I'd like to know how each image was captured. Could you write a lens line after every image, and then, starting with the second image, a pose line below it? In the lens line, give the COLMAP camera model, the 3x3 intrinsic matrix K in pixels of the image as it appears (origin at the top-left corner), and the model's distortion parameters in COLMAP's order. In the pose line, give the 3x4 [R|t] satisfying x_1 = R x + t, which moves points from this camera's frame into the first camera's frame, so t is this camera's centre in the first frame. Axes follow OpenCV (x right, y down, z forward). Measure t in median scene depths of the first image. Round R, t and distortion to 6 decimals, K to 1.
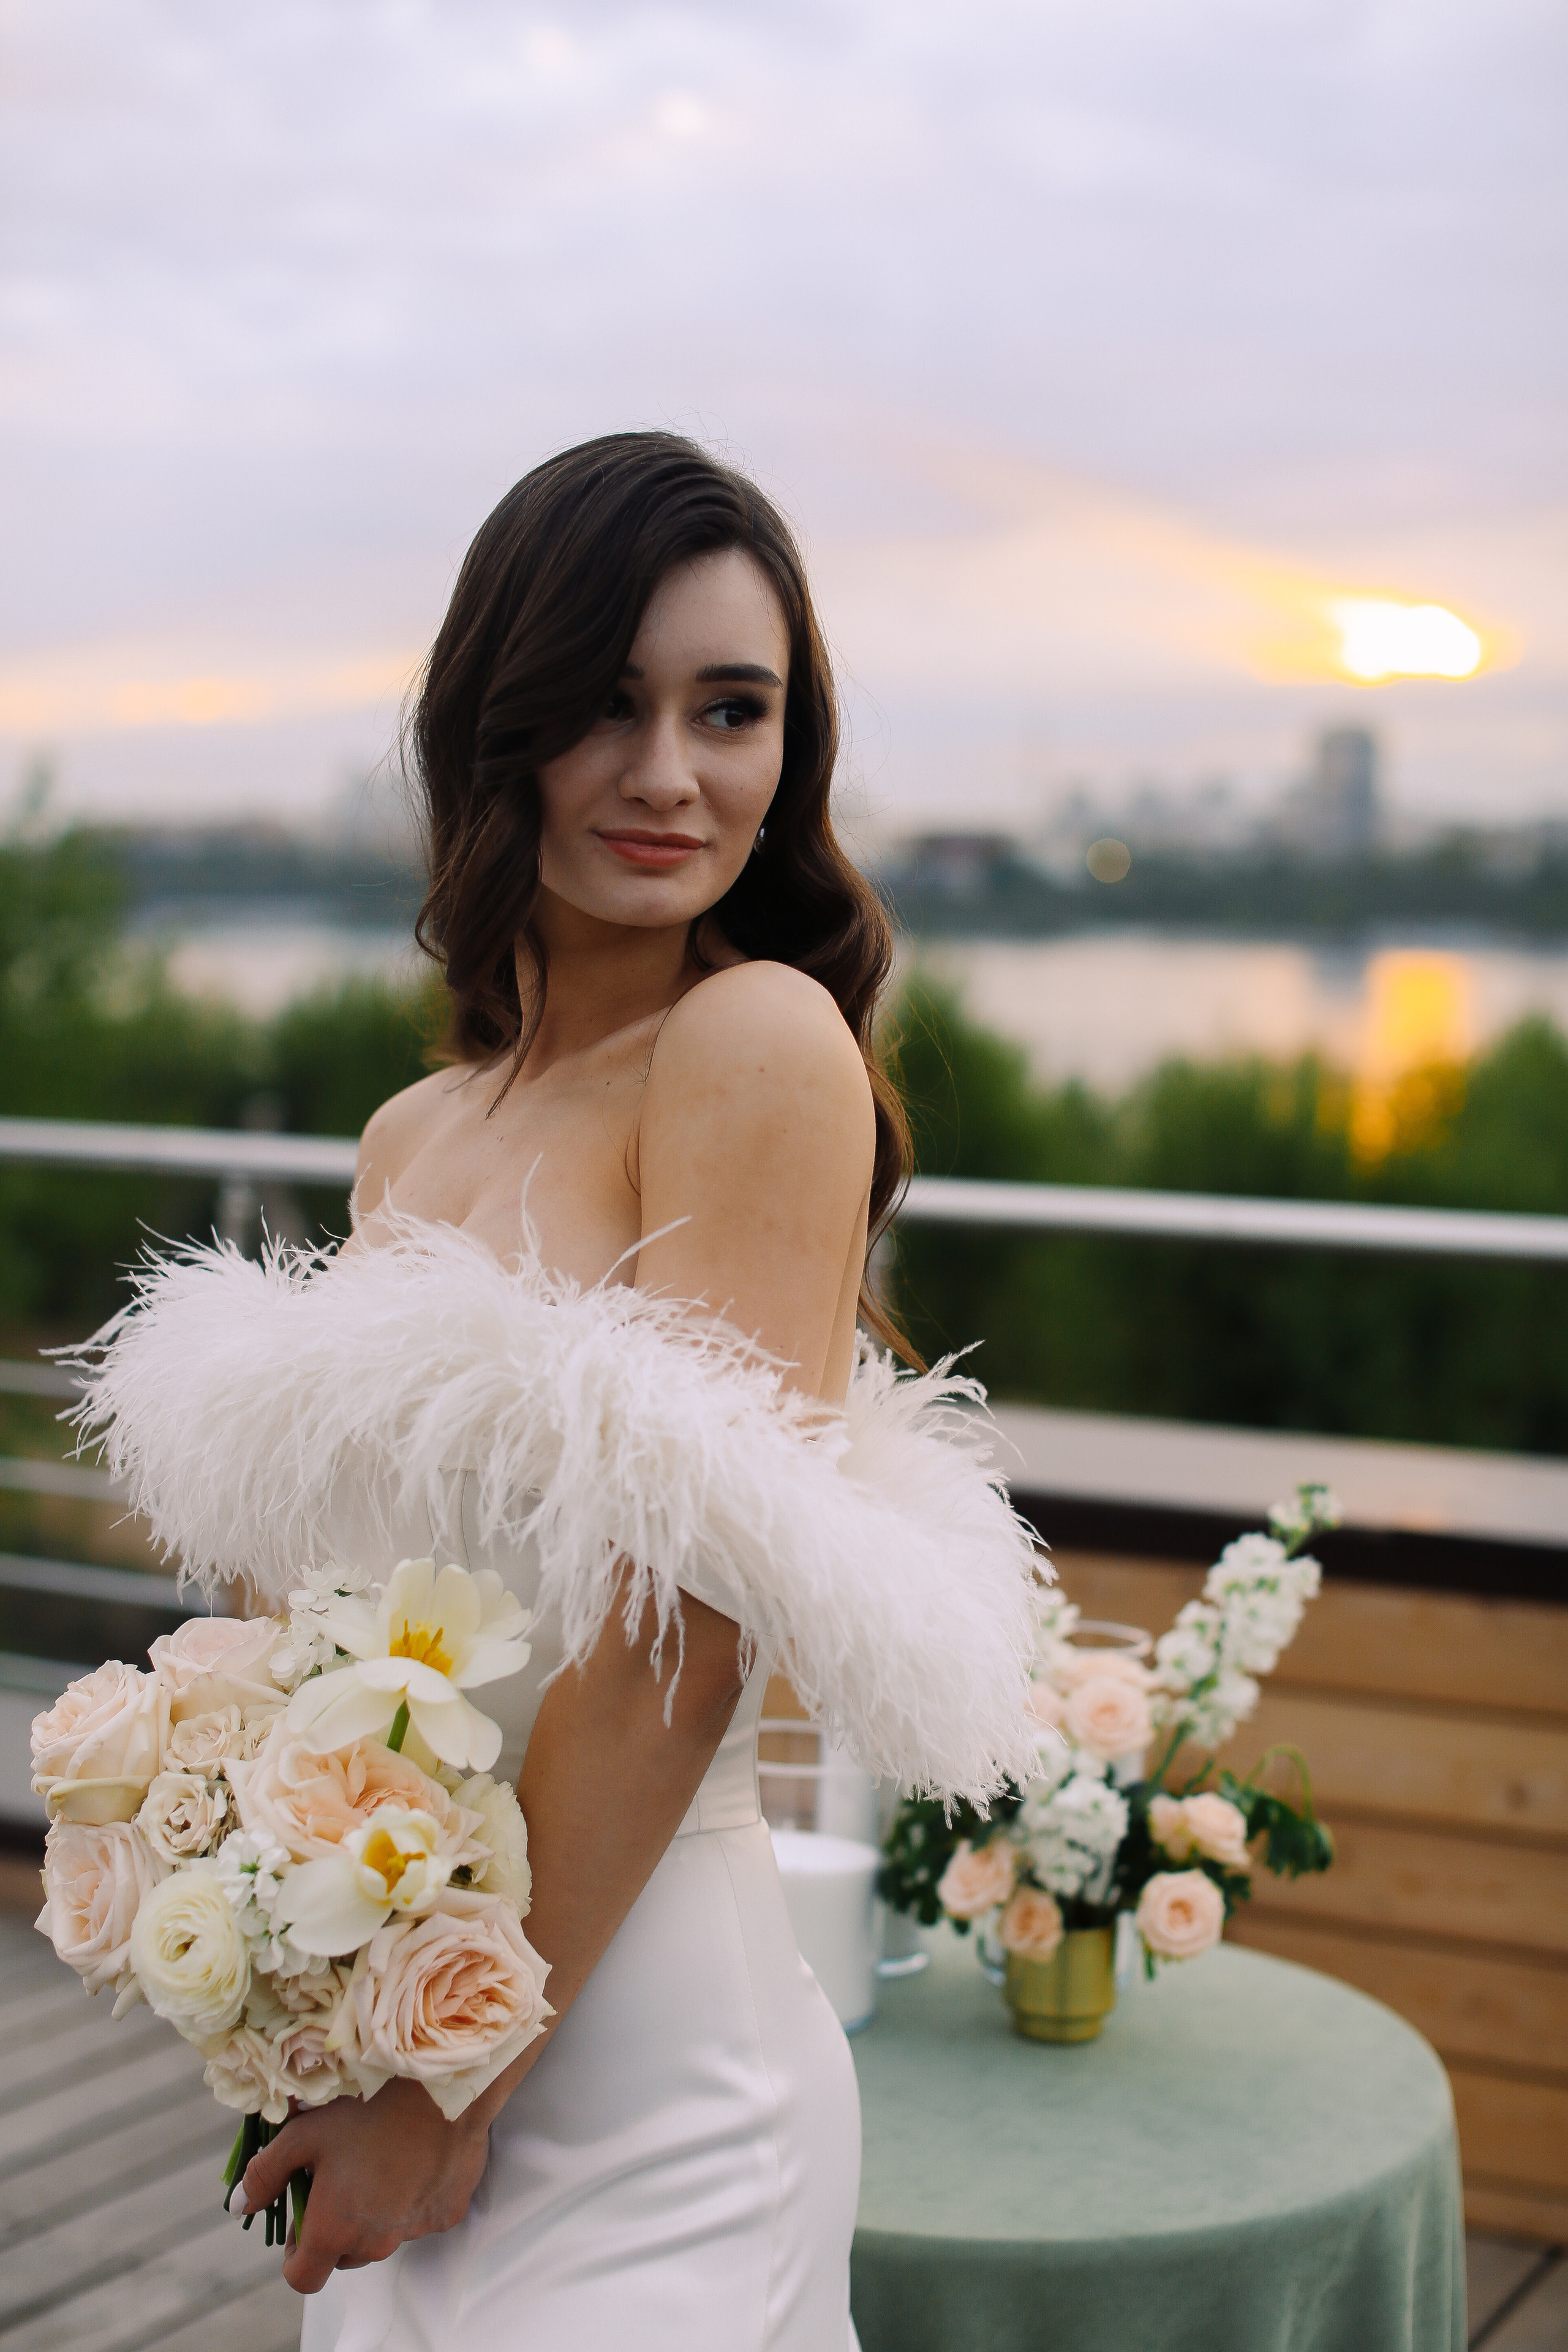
lens RADIAL K [[3374.9, 0, 824.5], [0, 3374.9, 1175.7], [0, 0, 1]] dist [-0.159822, 0.328158]
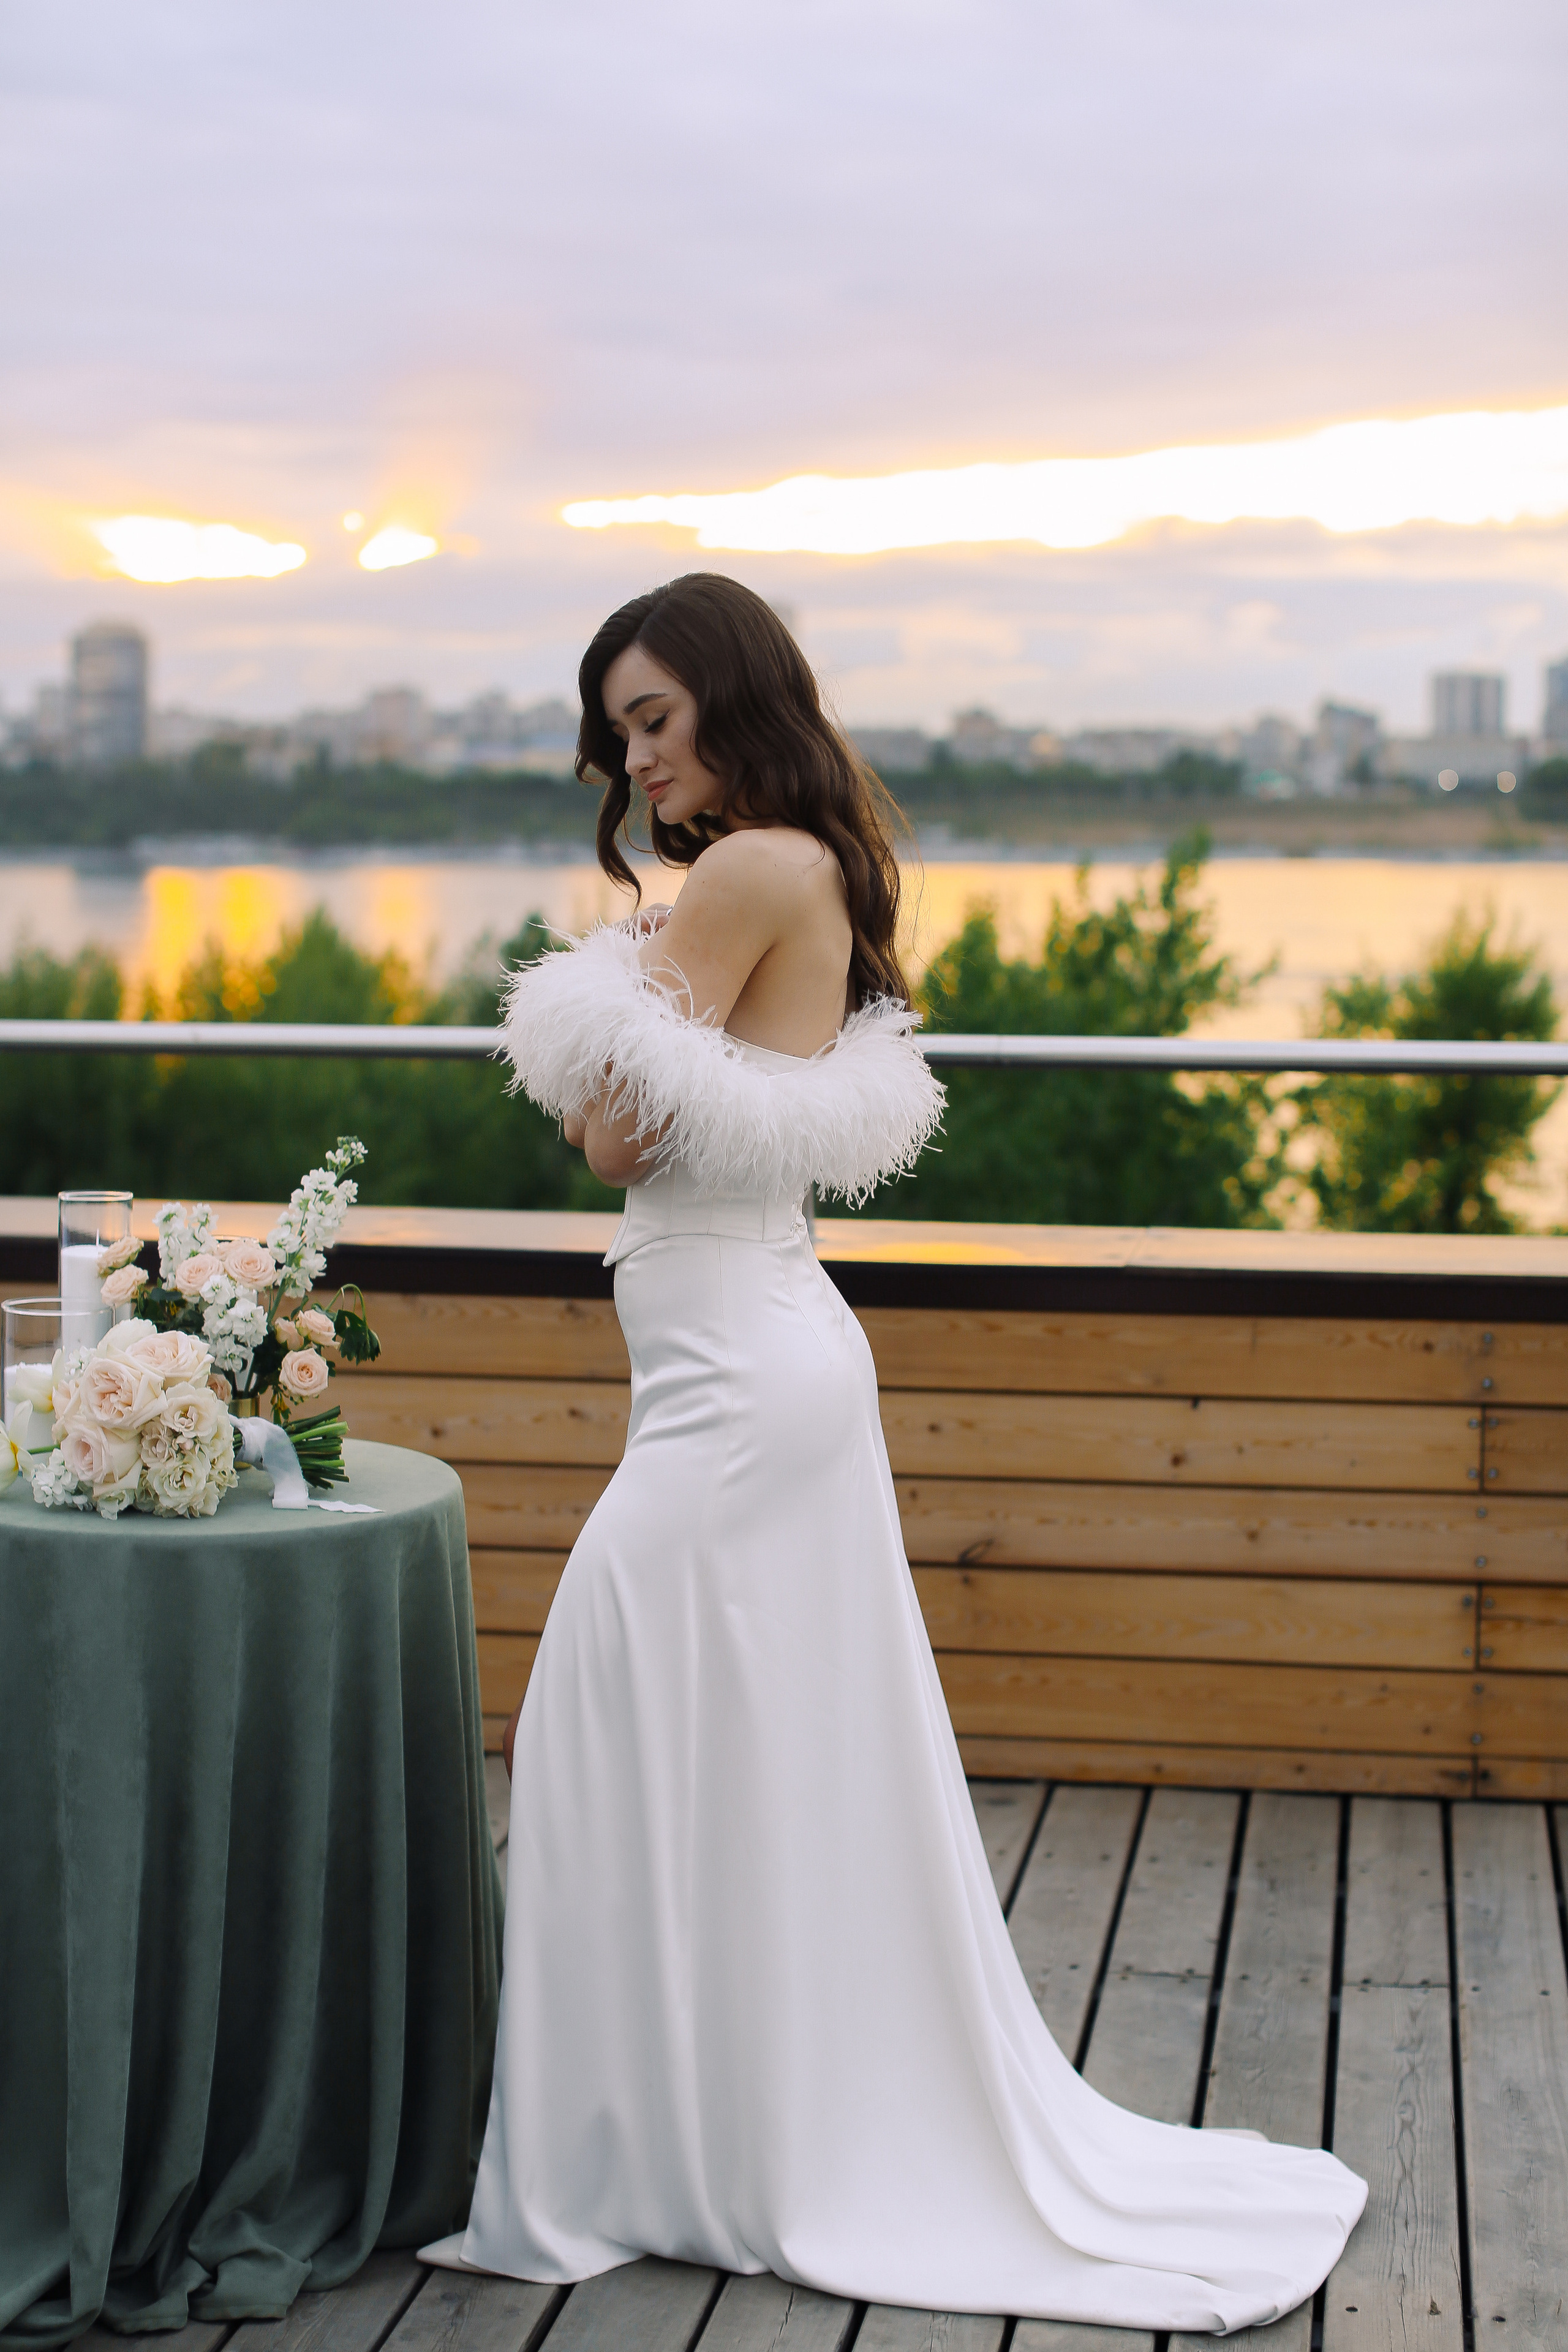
lens RADIAL K [[3476.8, 0, 784.0], [0, 3476.8, 1176.0], [0, 0, 1]] dist [-0.154445, -0.021463]
pose [[0.940613, -0.048924, 0.335937, -0.252592], [0.040543, 0.998668, 0.031921, 0.065729], [-0.337051, -0.016406, 0.941343, -0.769326]]
